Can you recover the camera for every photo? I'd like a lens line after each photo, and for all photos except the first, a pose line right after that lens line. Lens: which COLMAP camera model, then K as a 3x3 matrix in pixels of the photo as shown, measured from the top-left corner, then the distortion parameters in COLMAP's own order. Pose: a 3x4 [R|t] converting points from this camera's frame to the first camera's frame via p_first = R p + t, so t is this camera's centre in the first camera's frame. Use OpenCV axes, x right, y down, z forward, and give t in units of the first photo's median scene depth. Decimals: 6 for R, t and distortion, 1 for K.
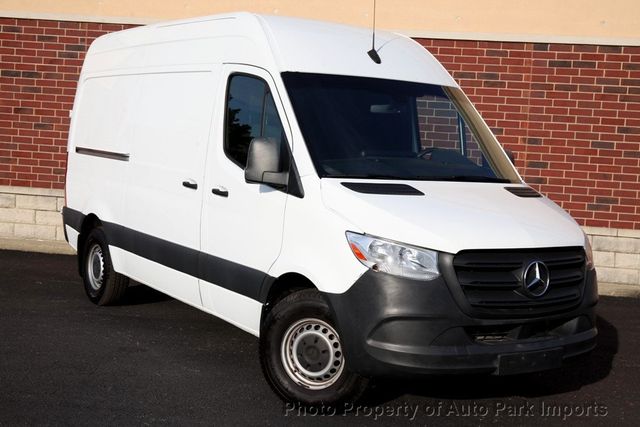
lens RADIAL K [[849.5, 0, 325.3], [0, 849.5, 211.7], [0, 0, 1]] dist [0.052922, 0.000000]
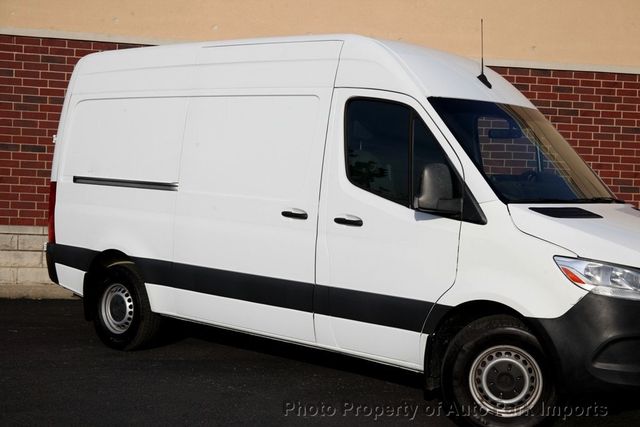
lens RADIAL K [[888.2, 0, 325.6], [0, 888.2, 213.2], [0, 0, 1]] dist [0.043220, 0.000000]
pose [[0.963161, -0.031171, 0.267112, -0.338566], [0.037132, 0.999161, -0.017290, -0.012862], [-0.266349, 0.026572, 0.963510, 0.033171]]
